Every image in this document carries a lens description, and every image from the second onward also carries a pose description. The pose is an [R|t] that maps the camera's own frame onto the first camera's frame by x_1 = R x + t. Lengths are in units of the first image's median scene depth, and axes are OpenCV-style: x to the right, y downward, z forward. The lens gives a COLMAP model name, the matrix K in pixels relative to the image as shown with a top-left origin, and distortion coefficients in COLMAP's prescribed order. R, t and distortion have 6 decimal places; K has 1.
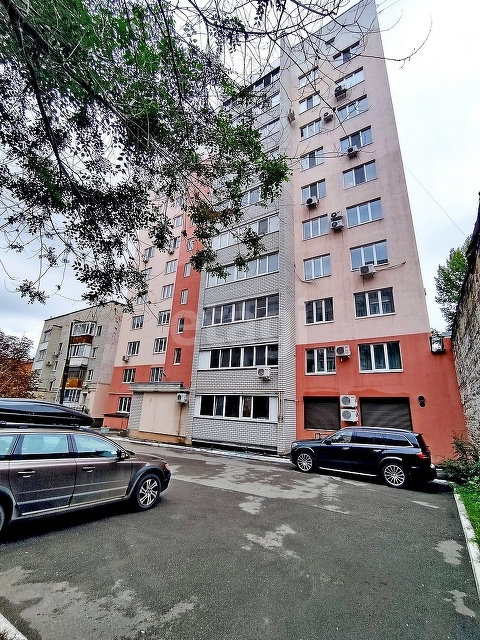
lens RADIAL K [[293.1, 0, 240.0], [0, 293.1, 320.0], [0, 0, 1]] dist [-0.000253, 0.001066]
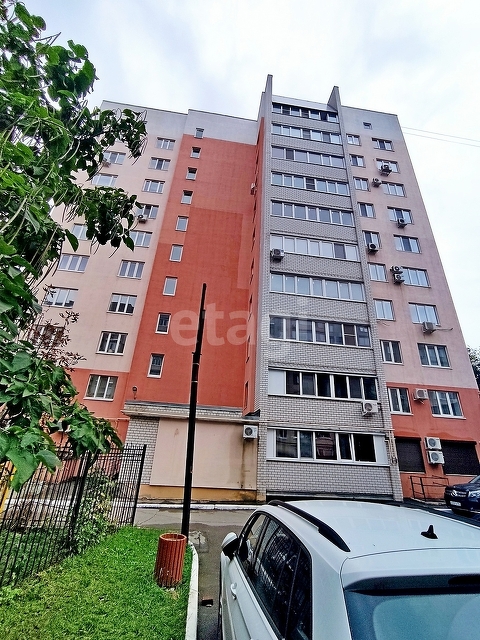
lens RADIAL K [[293.1, 0, 240.0], [0, 293.1, 320.0], [0, 0, 1]] dist [-0.000253, 0.001066]
pose [[0.761597, 0.256944, 0.594937, -0.771491], [-0.207015, 0.966400, -0.152366, 0.128898], [-0.614097, -0.007120, 0.789199, 0.501064]]
